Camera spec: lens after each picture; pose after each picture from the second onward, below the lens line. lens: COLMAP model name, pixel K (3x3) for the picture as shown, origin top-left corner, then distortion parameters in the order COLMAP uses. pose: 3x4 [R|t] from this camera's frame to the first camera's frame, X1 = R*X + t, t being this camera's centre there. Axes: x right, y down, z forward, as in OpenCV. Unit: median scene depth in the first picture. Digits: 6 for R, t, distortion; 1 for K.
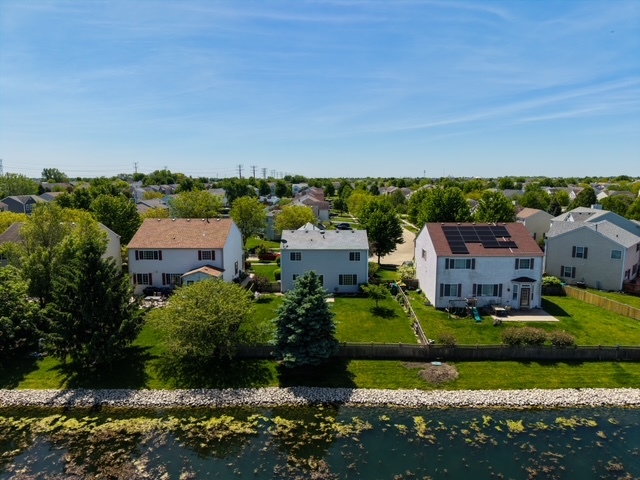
lens RADIAL K [[417.6, 0, 320.0], [0, 417.6, 240.0], [0, 0, 1]] dist [0.081946, -0.079112]
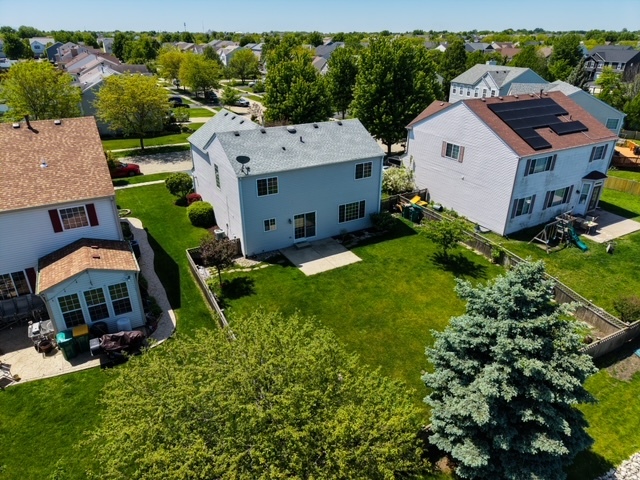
lens RADIAL K [[417.6, 0, 320.0], [0, 417.6, 240.0], [0, 0, 1]] dist [0.081946, -0.079112]
pose [[0.871294, -0.213270, 0.441998, -0.277417], [0.069207, 0.945033, 0.319566, -0.066932], [-0.485857, -0.247847, 0.838162, 0.587307]]
